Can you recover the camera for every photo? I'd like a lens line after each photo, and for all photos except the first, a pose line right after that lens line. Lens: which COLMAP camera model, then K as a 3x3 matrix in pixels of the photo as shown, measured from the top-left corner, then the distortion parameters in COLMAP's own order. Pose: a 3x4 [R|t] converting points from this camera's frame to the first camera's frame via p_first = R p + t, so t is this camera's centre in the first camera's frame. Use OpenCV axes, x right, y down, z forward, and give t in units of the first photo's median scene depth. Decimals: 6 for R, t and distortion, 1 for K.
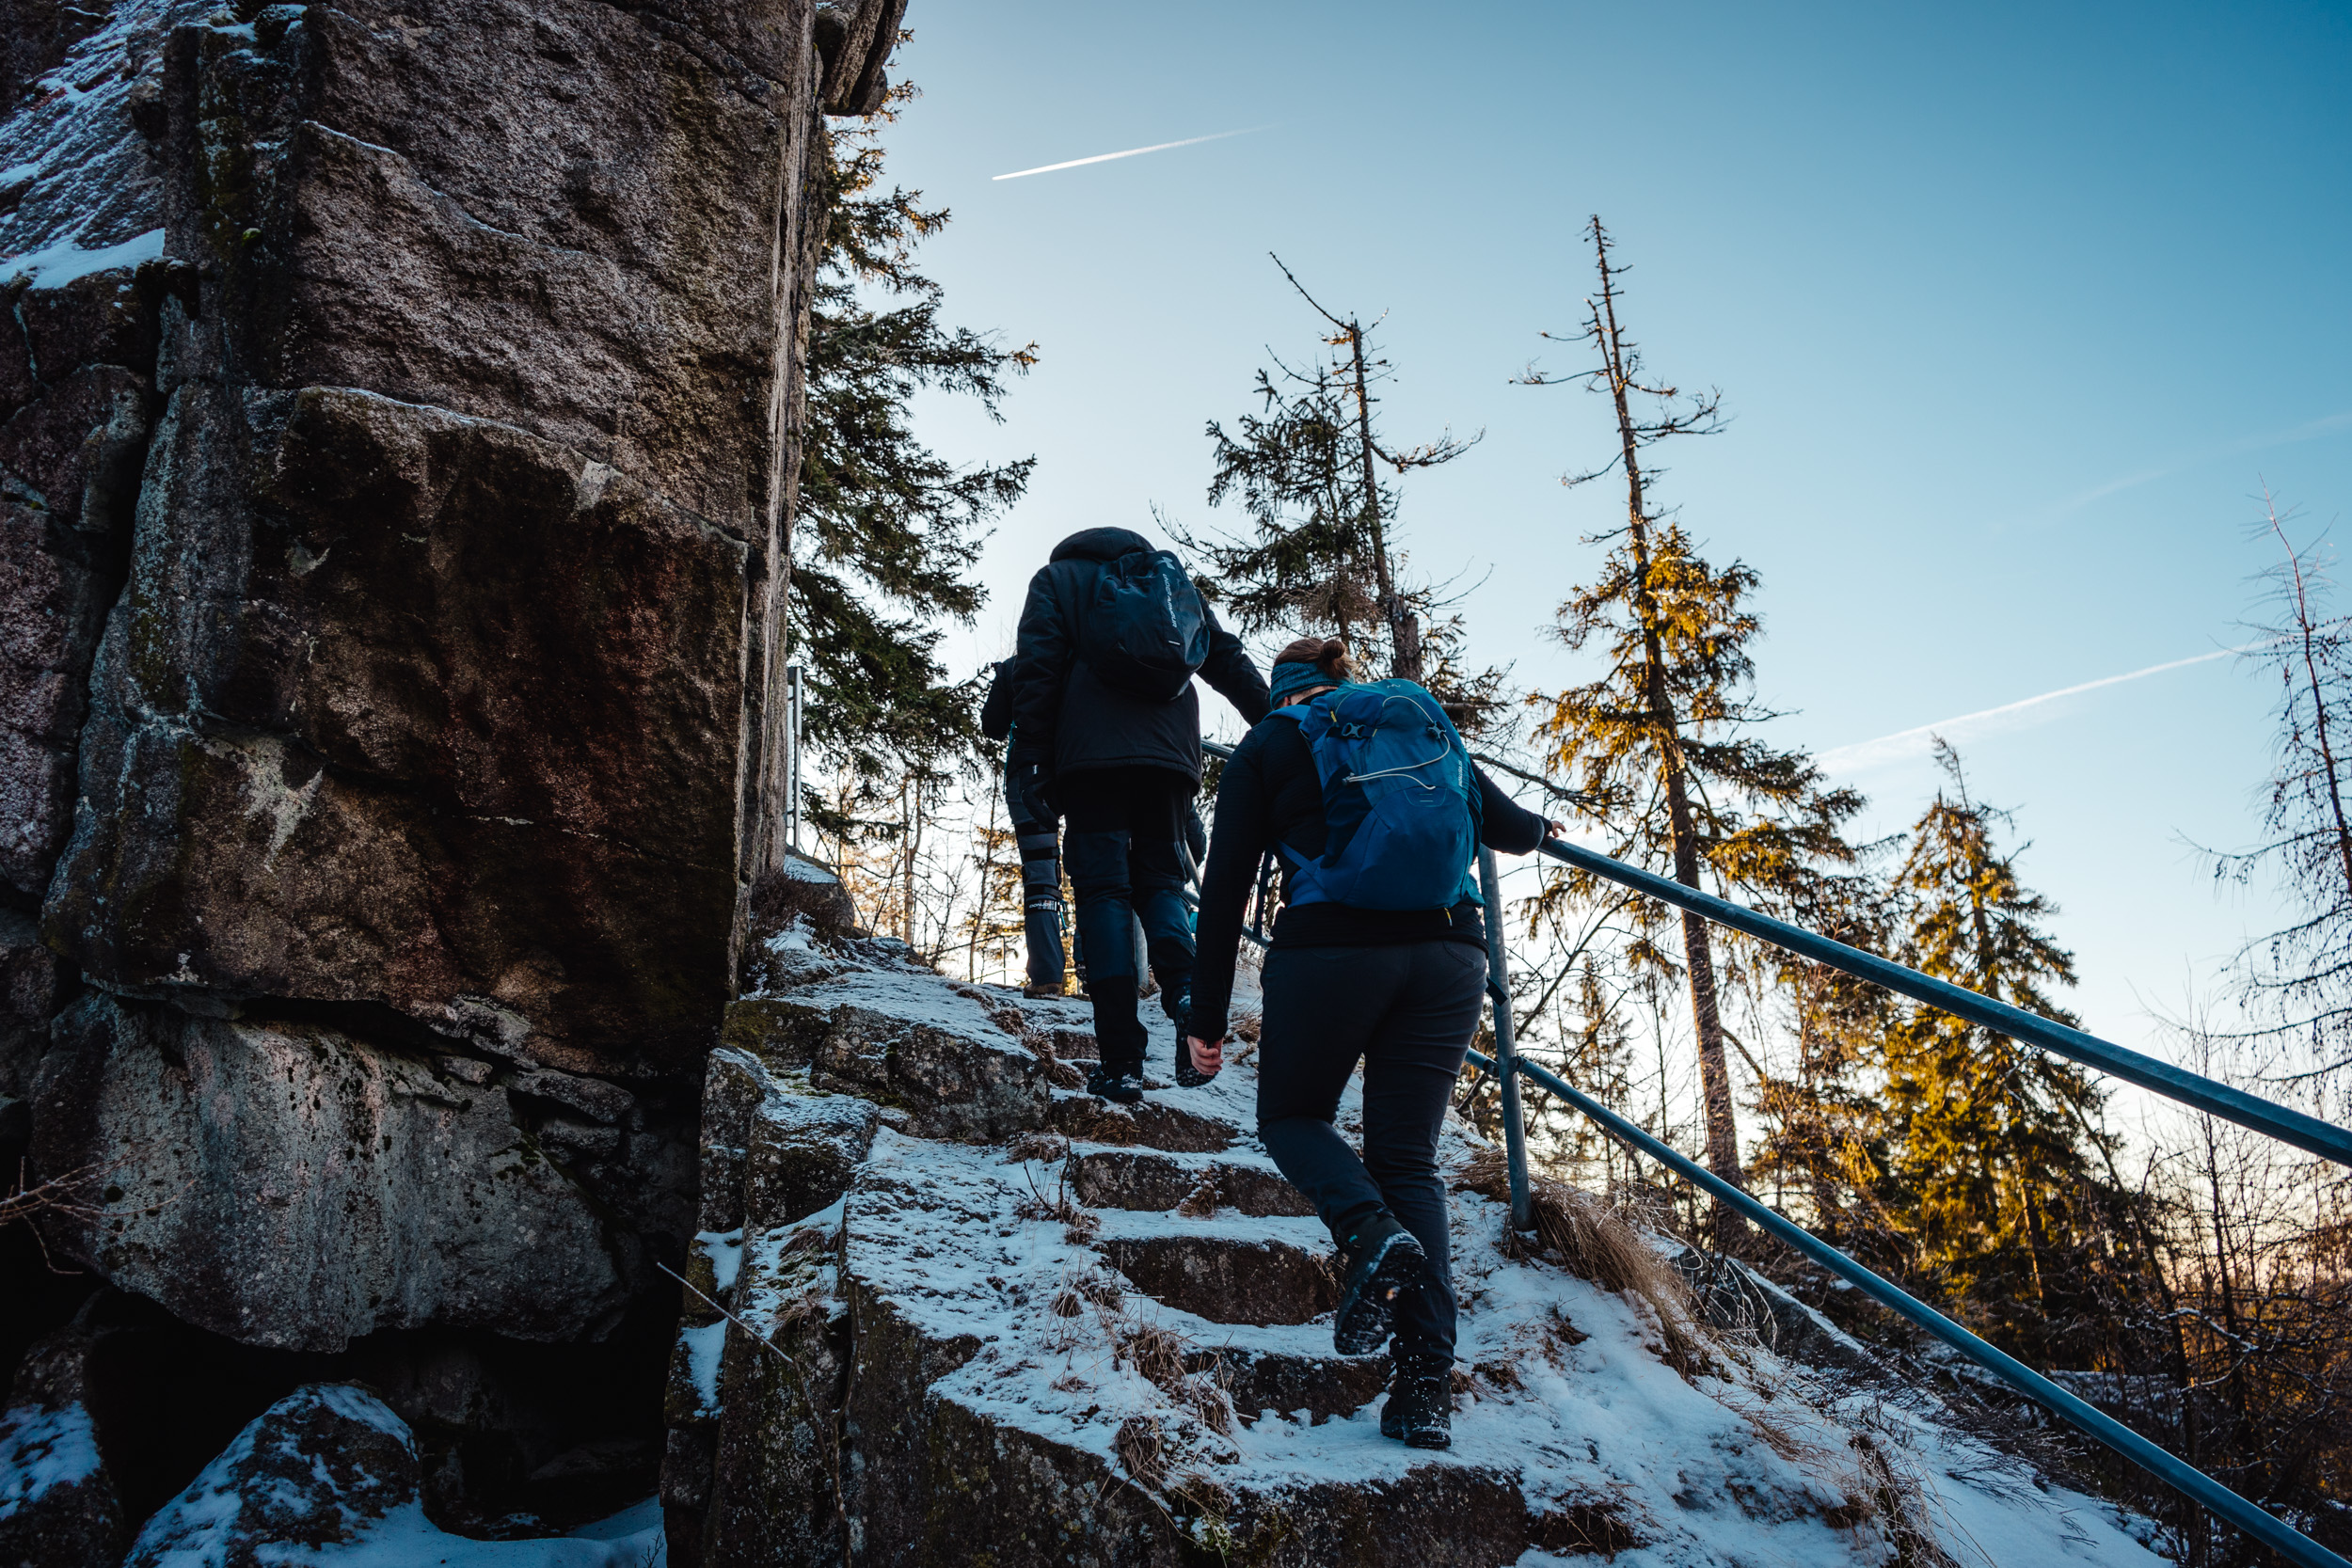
lens RADIAL K [[1877.0, 0, 1181.4], [0, 1877.0, 789.7], [0, 0, 1]] dist [-0.016491, 0.005316]
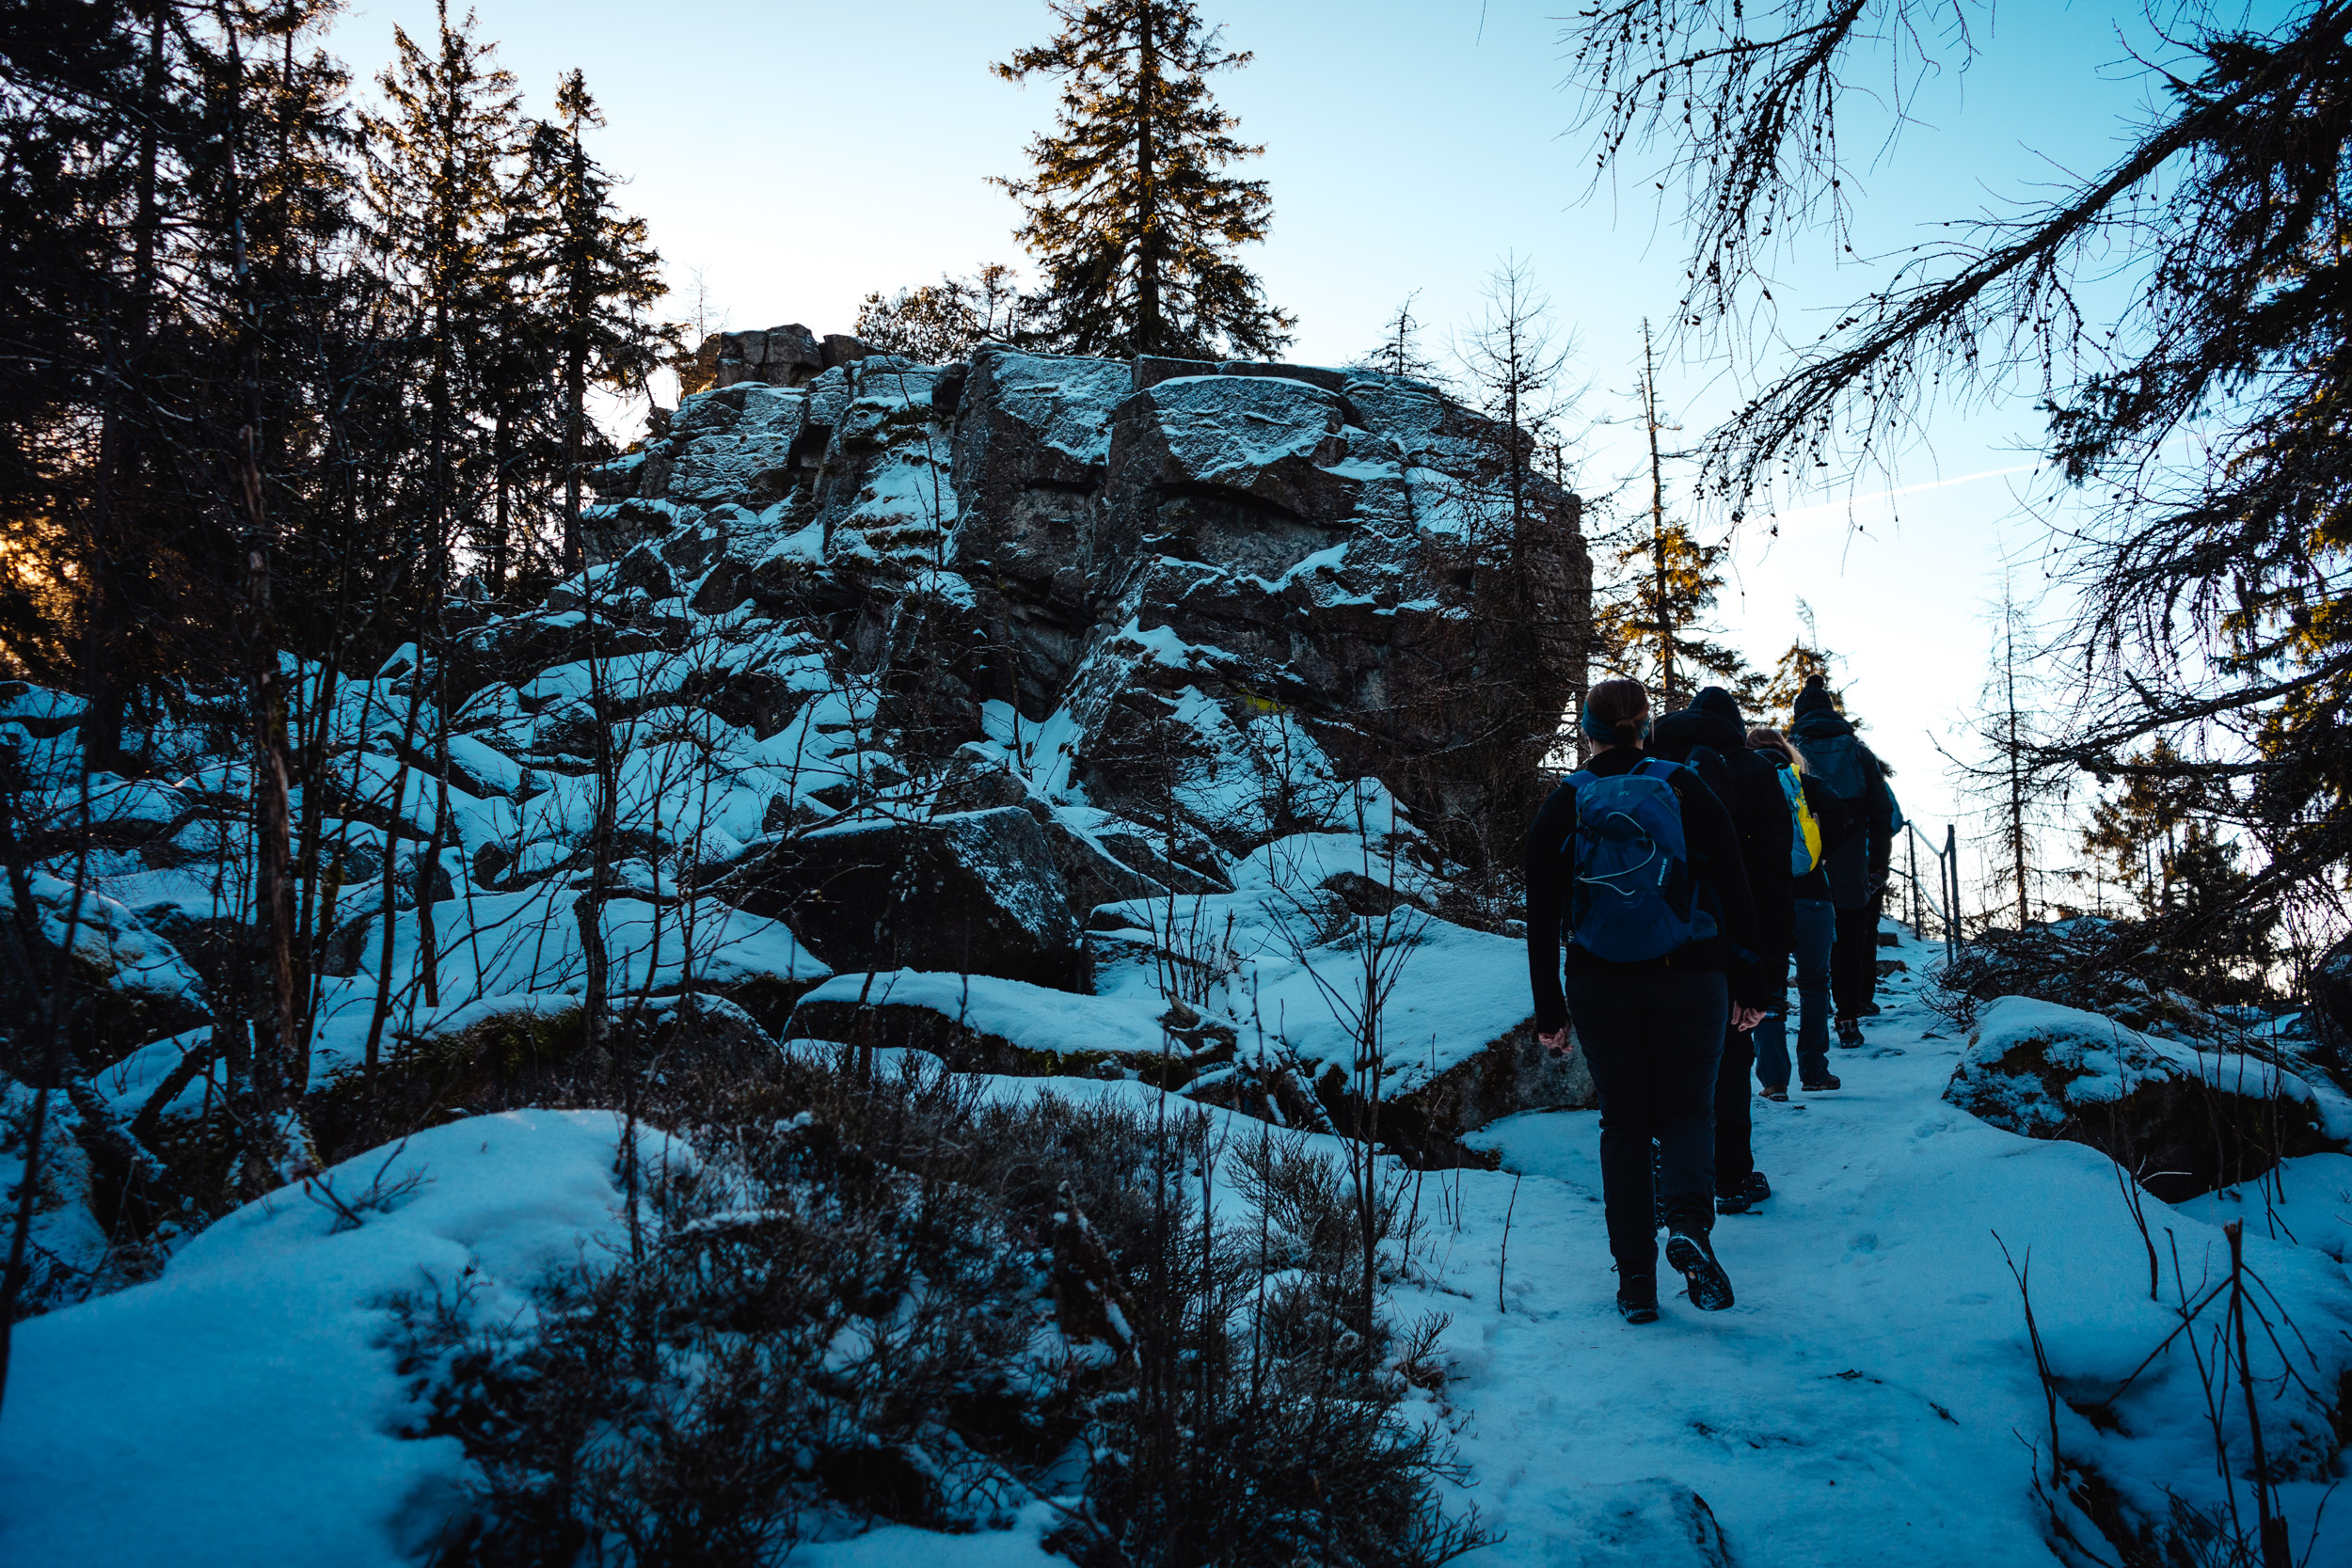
lens RADIAL K [[1877.0, 0, 1173.6], [0, 1877.0, 778.7], [0, 0, 1]] dist [-0.016491, 0.005316]
pose [[0.995321, 0.055622, 0.079006, -0.331028], [-0.065239, 0.990024, 0.124883, -0.082587], [-0.071272, -0.129453, 0.989021, -0.733582]]
